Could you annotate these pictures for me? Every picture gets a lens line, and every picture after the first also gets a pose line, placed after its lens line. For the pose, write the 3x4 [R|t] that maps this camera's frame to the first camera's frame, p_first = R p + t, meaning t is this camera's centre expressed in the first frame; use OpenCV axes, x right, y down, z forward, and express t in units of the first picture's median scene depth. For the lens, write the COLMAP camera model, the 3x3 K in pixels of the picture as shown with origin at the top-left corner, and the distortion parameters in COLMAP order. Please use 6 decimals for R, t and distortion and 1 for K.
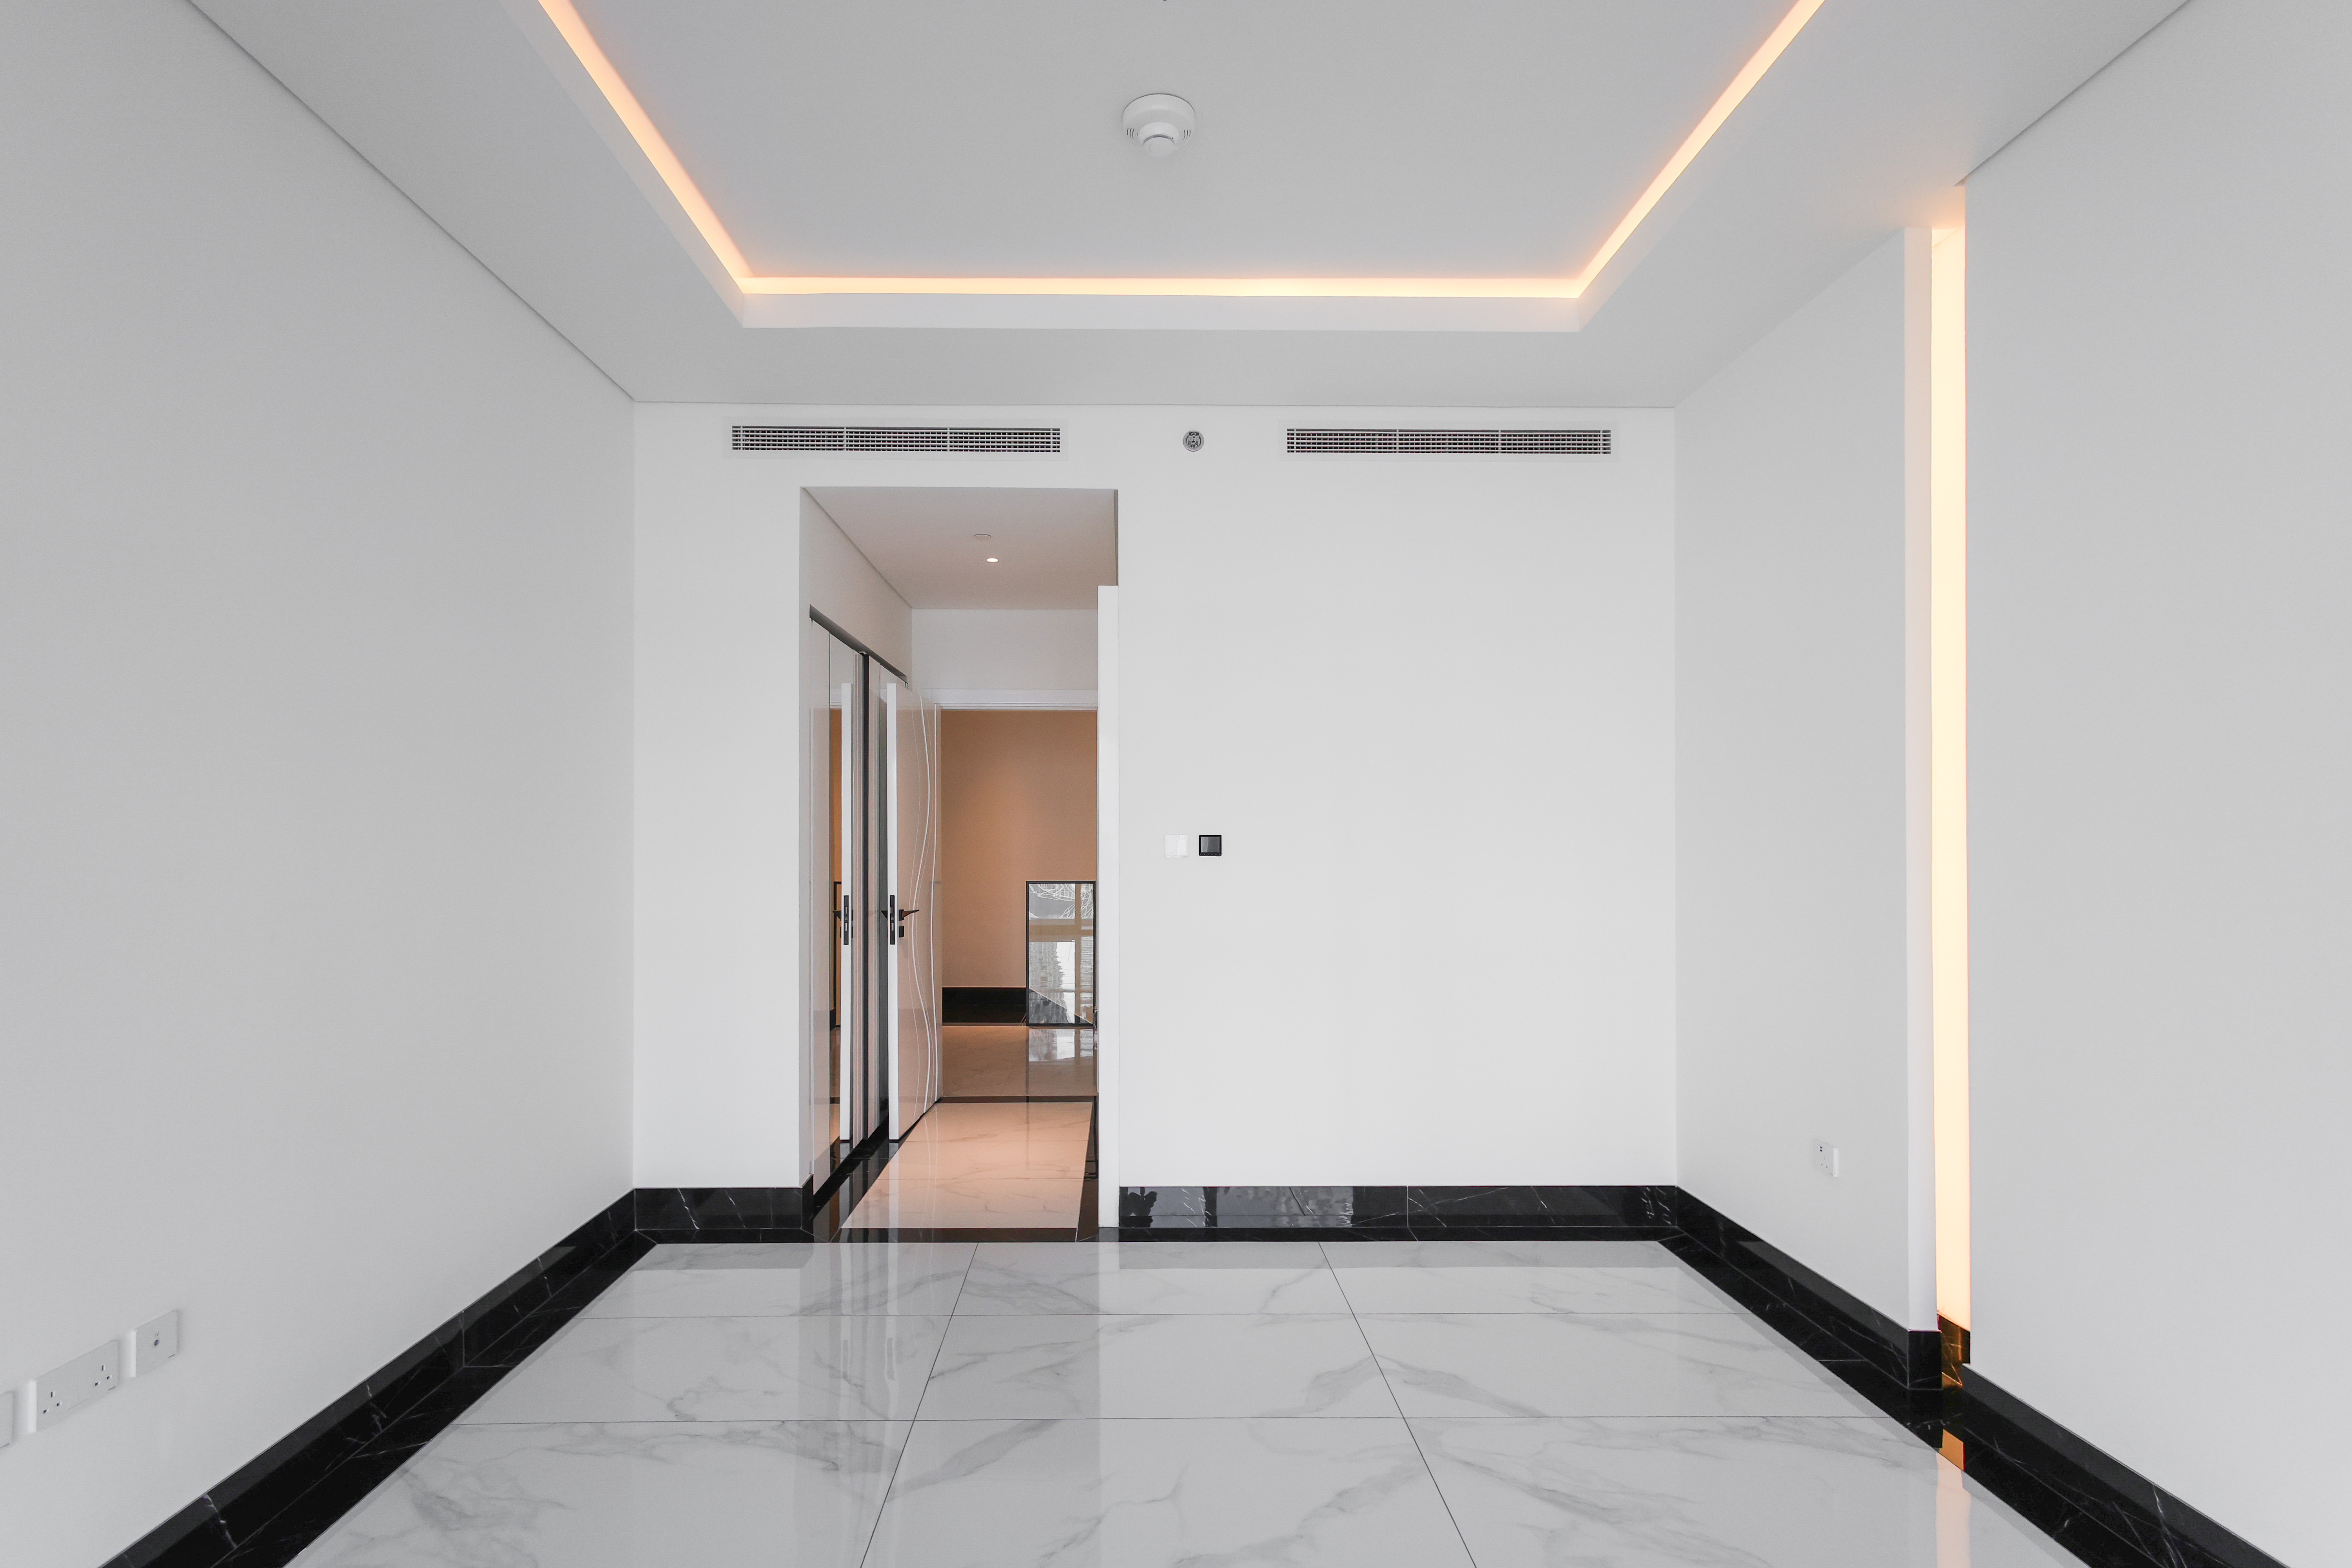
lens RADIAL K [[1099.4, 0, 1103.0], [0, 1099.4, 859.6], [0, 0, 1]] dist [0.000040, 0.000943]
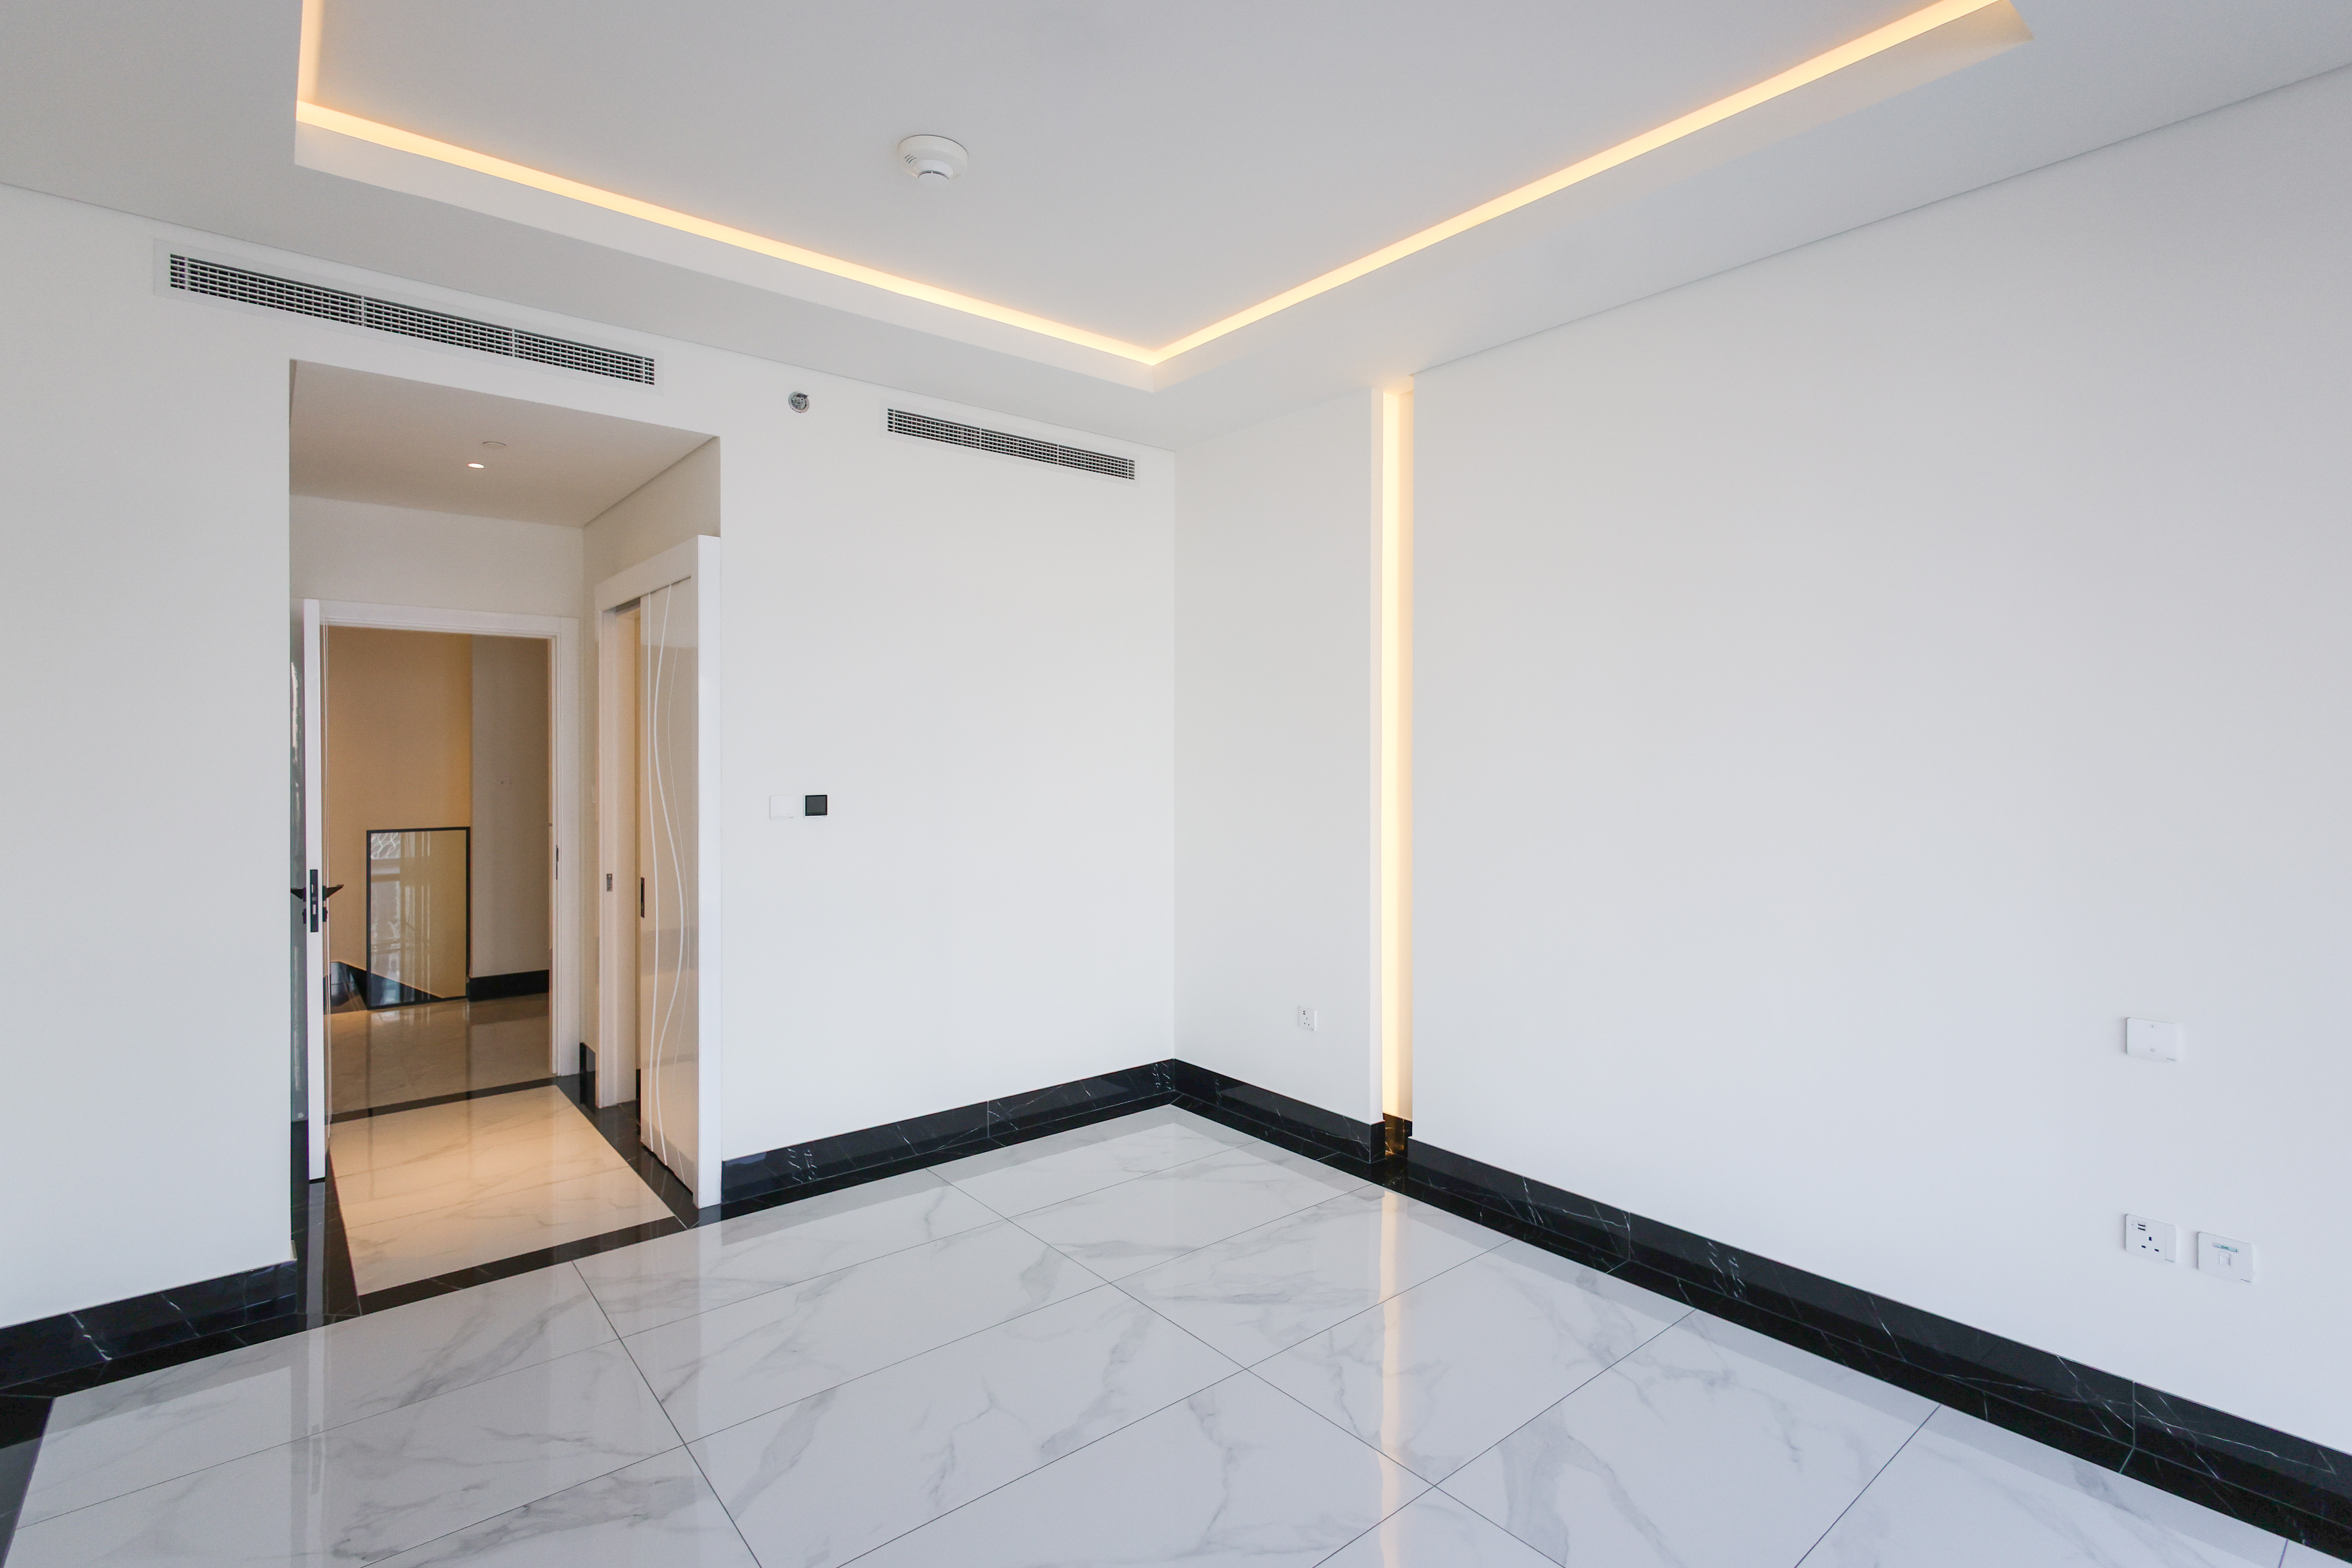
lens RADIAL K [[1099.4, 0, 1184.9], [0, 1099.4, 797.5], [0, 0, 1]] dist [0.000040, 0.000943]
pose [[0.774959, -0.027502, 0.631413, -0.340585], [0.013340, 0.999542, 0.027163, -0.053273], [-0.631870, -0.012627, 0.774971, 0.002296]]
